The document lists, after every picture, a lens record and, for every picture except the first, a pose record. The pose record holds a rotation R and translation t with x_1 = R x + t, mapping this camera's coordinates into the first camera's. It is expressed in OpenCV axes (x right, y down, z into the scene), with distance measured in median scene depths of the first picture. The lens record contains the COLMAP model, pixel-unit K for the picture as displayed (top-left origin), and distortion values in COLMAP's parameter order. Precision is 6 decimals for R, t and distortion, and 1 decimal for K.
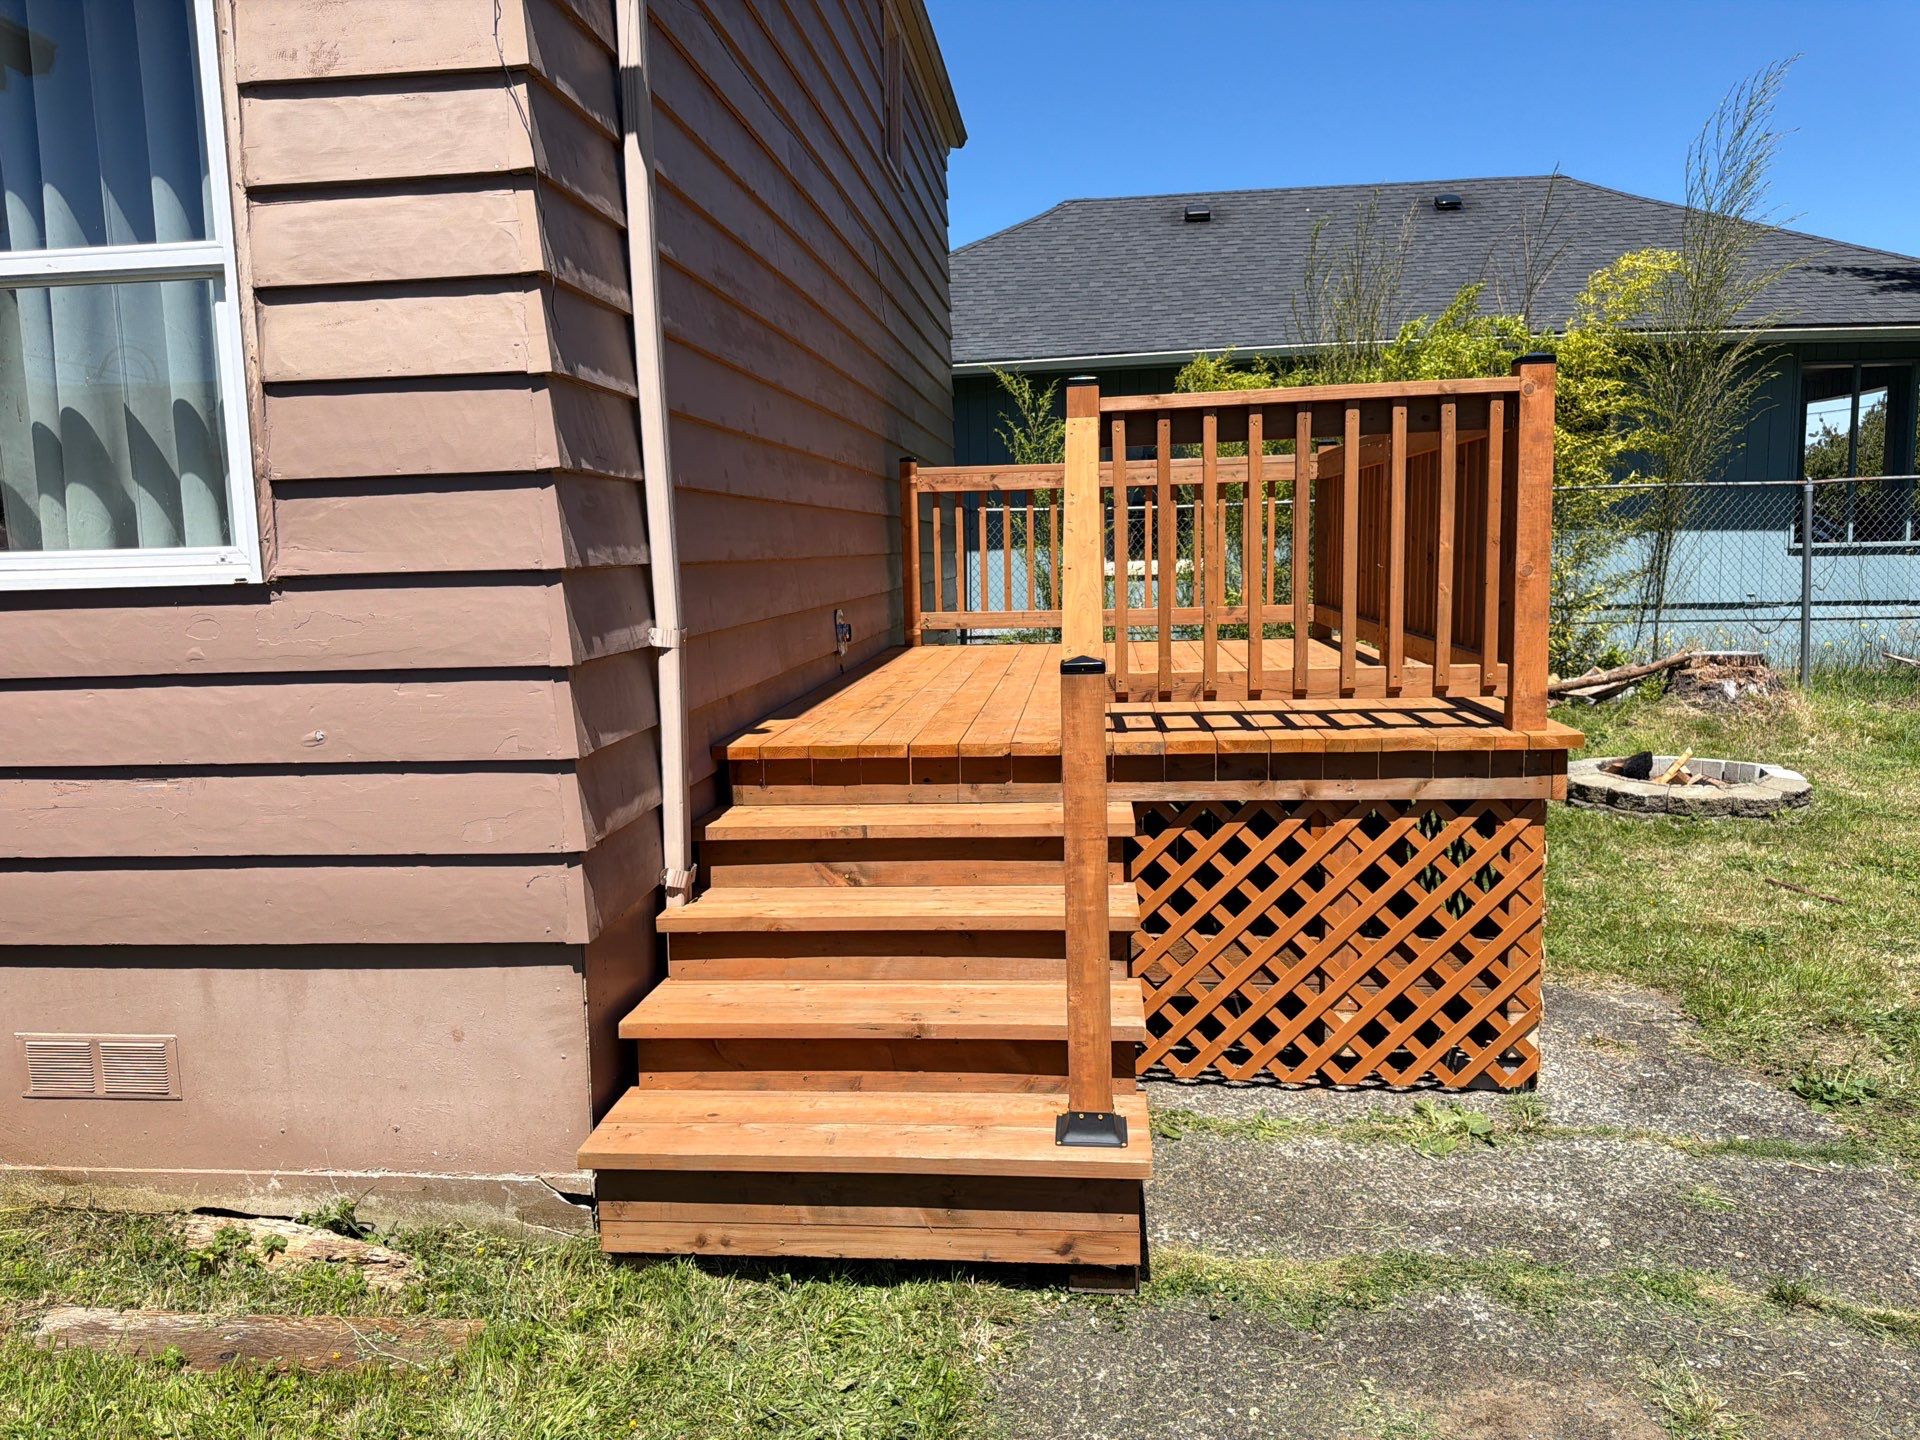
lens RADIAL K [[1356.9, 0, 955.1], [0, 1356.9, 700.3], [0, 0, 1]] dist [0.010346, -0.024621]
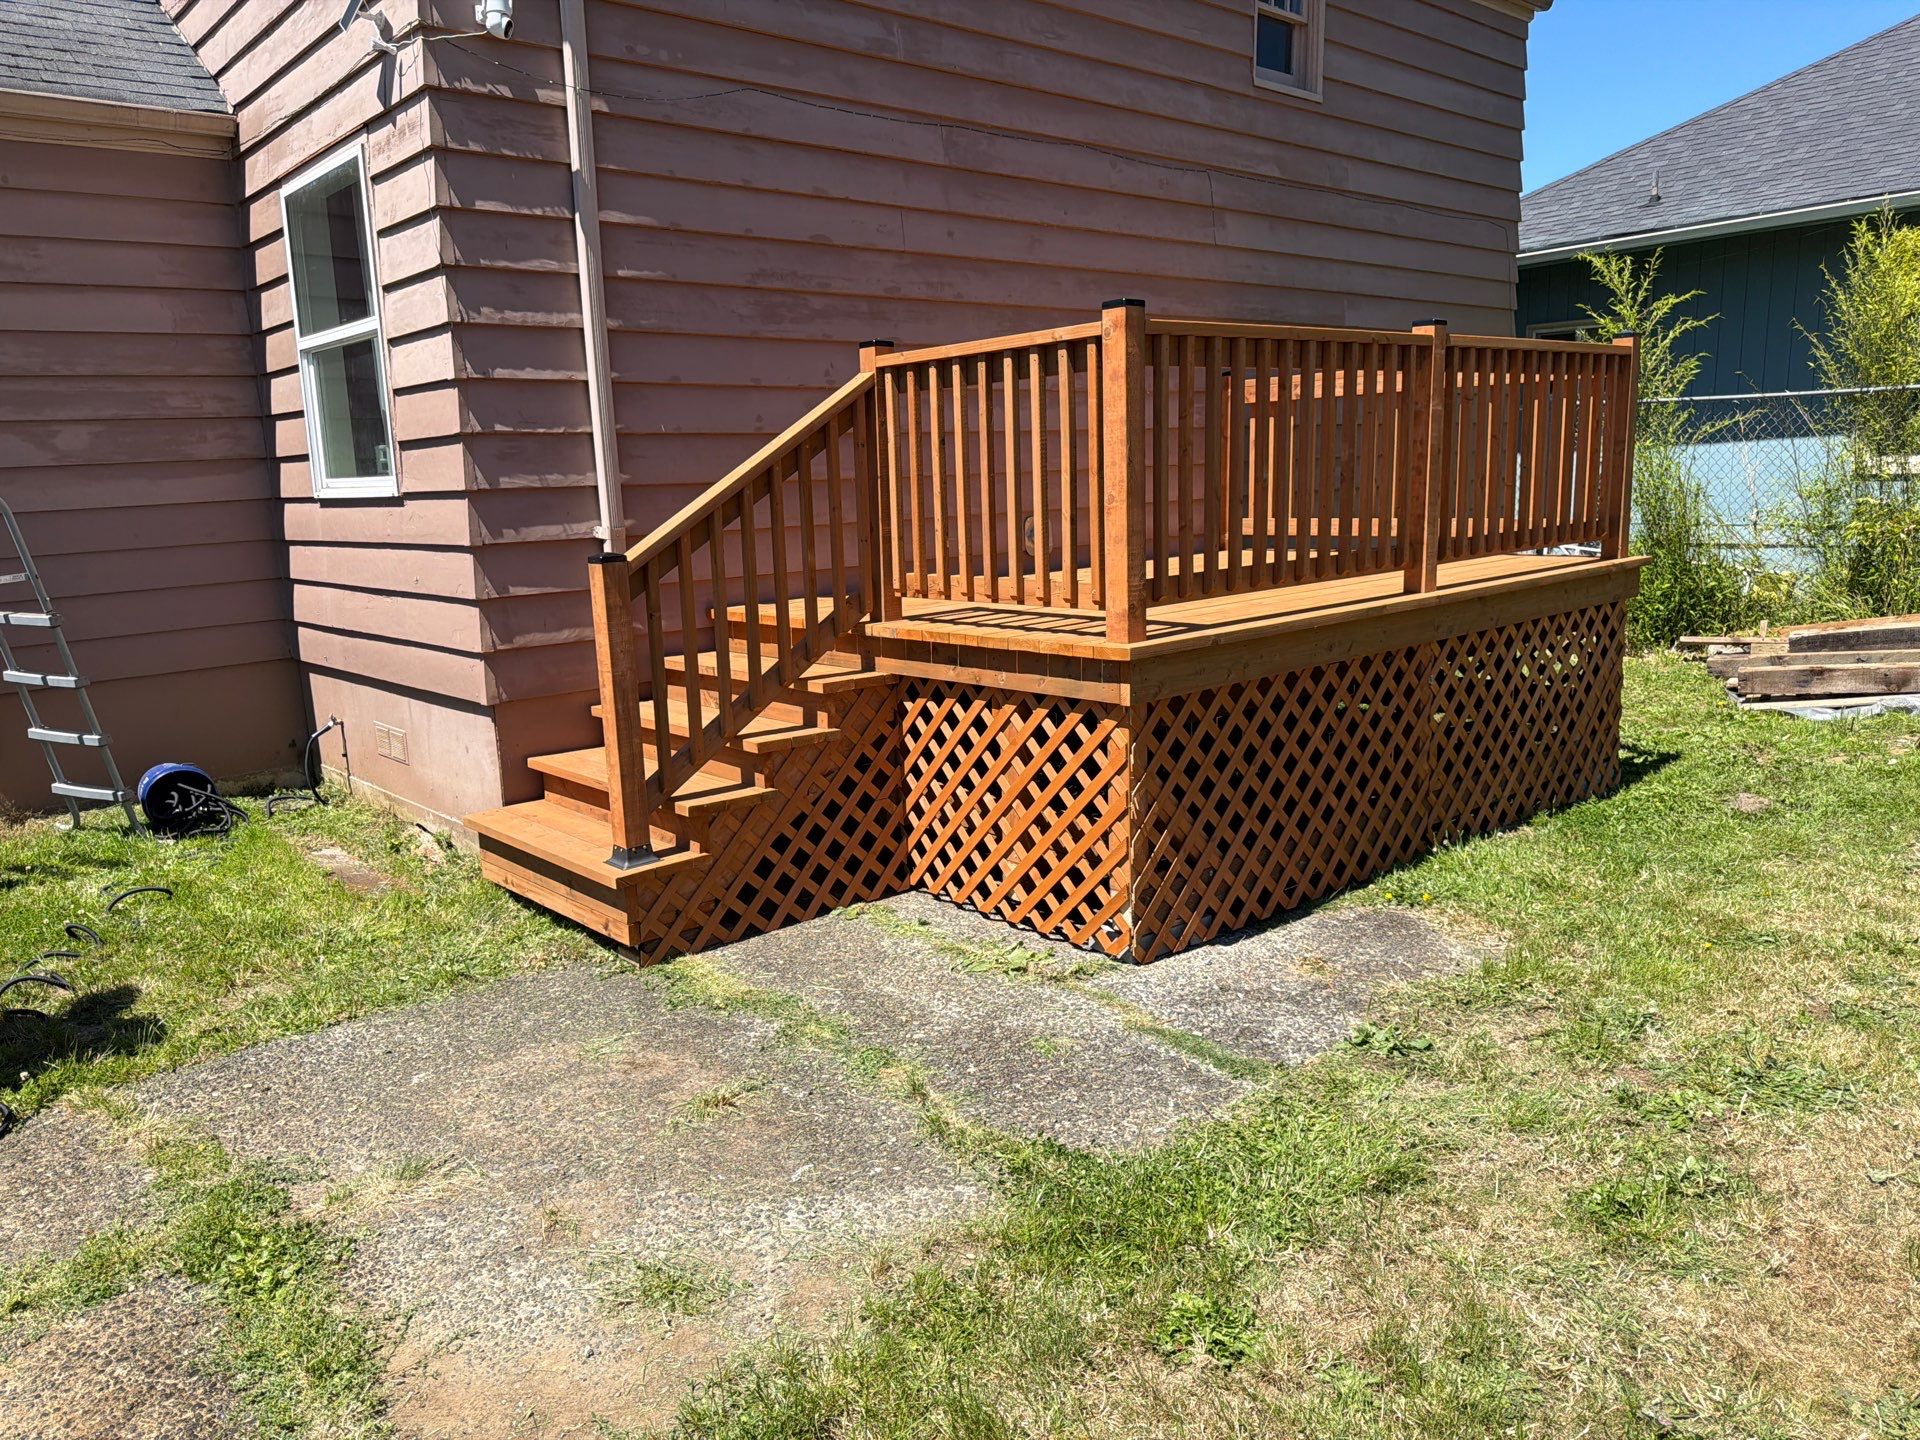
lens RADIAL K [[1356.9, 0, 959.4], [0, 1356.9, 722.7], [0, 0, 1]] dist [0.010346, -0.024621]
pose [[0.738299, 0.126490, -0.662507, 1.061030], [-0.062573, 0.990866, 0.119451, -0.036988], [0.671565, -0.046736, 0.739470, 0.080664]]
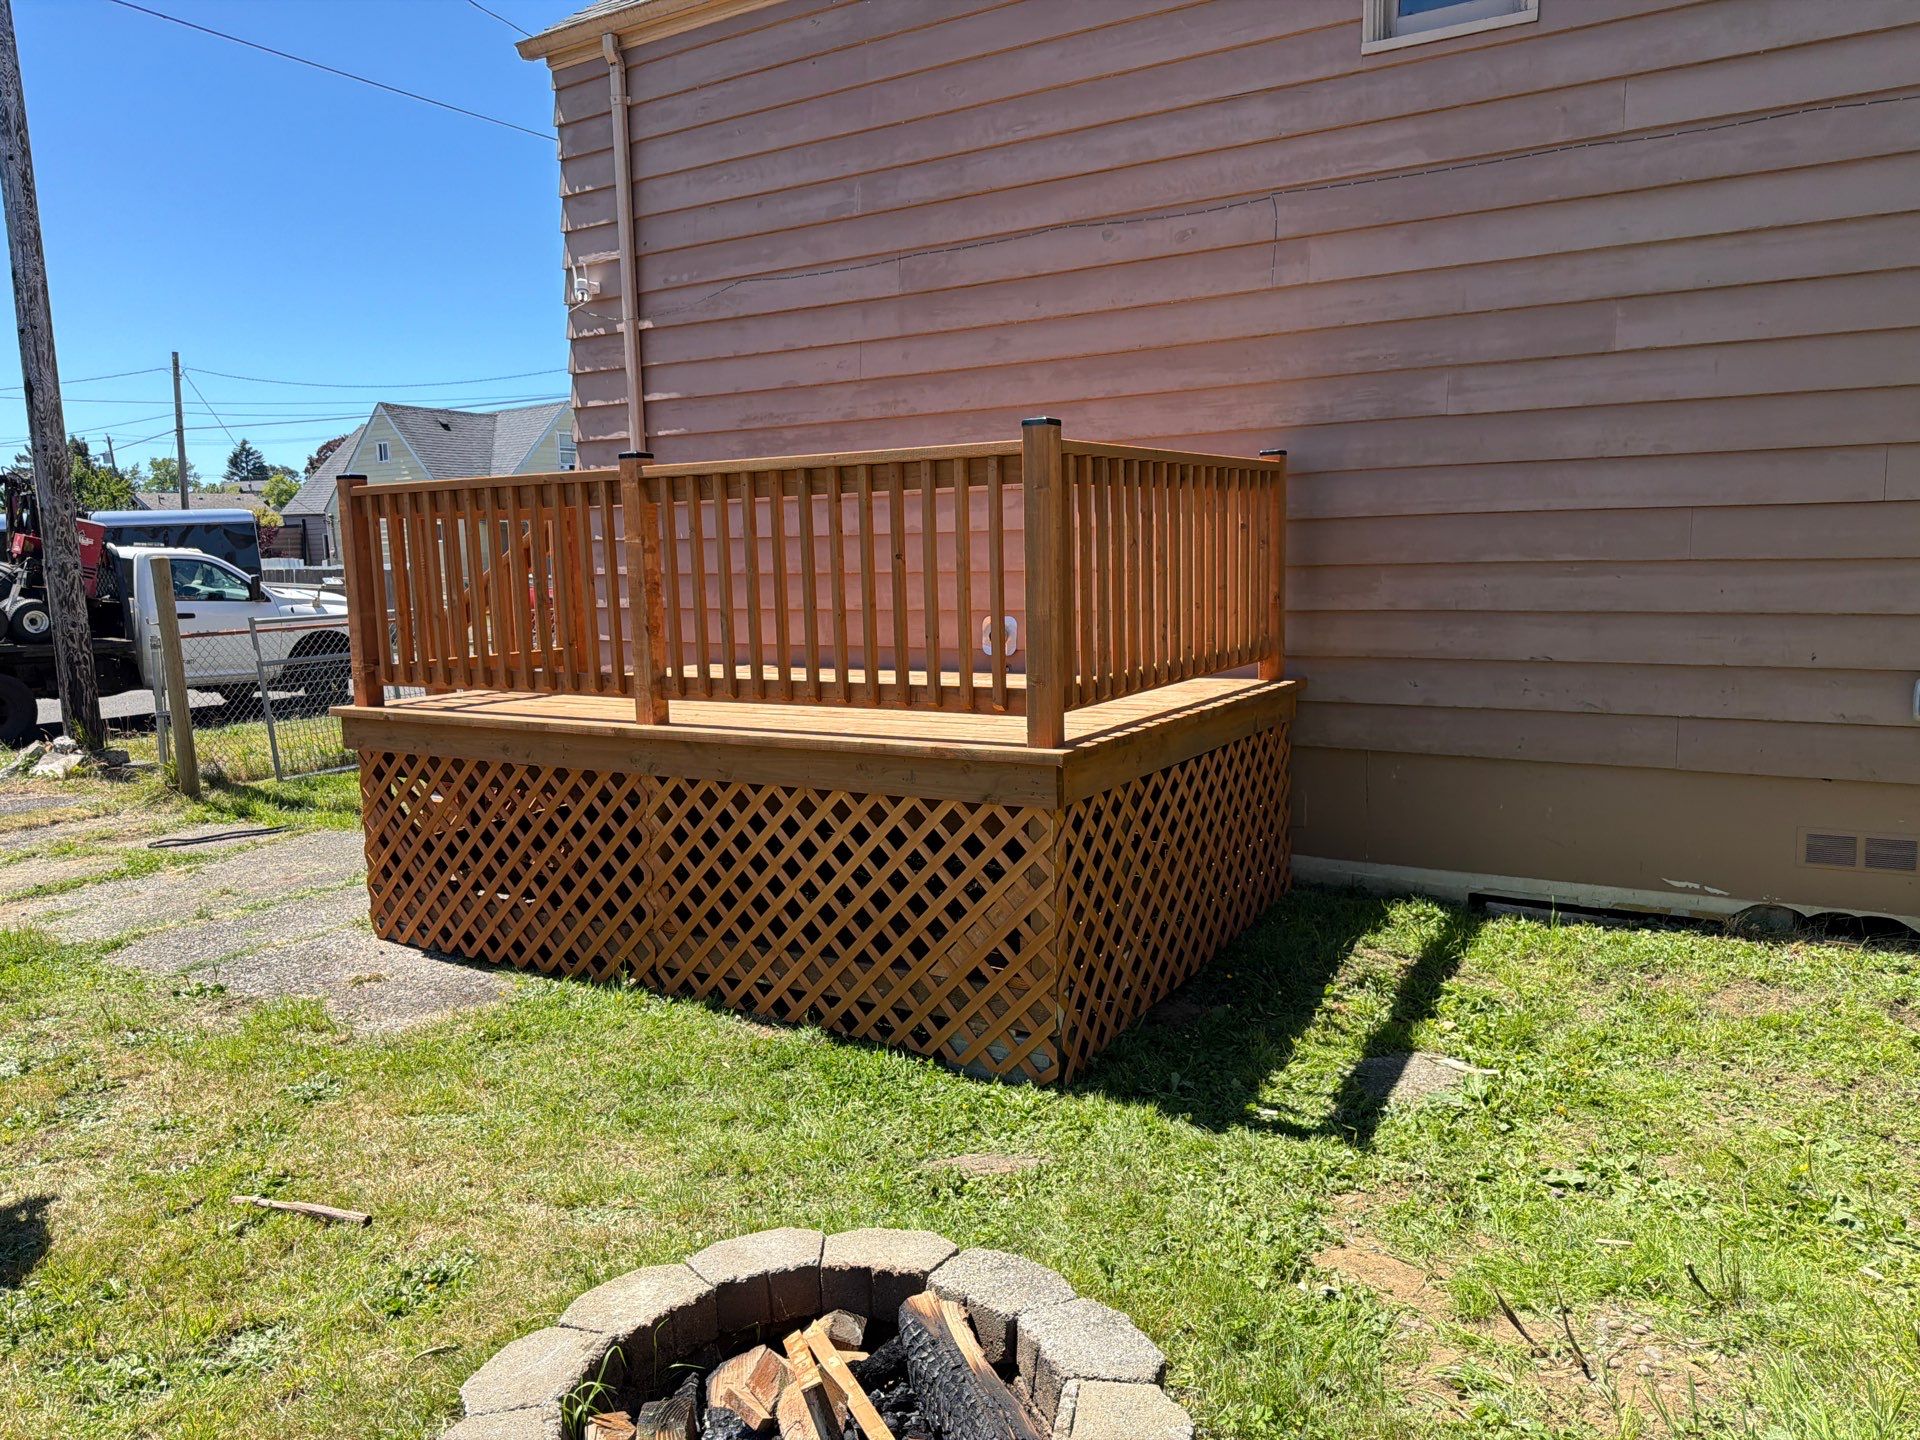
lens RADIAL K [[1356.9, 0, 966.5], [0, 1356.9, 735.7], [0, 0, 1]] dist [0.010346, -0.024621]
pose [[-0.424538, 0.160929, -0.890993, 1.548571], [-0.068394, 0.975565, 0.208793, -0.328167], [0.902823, 0.149579, -0.403158, 2.281577]]
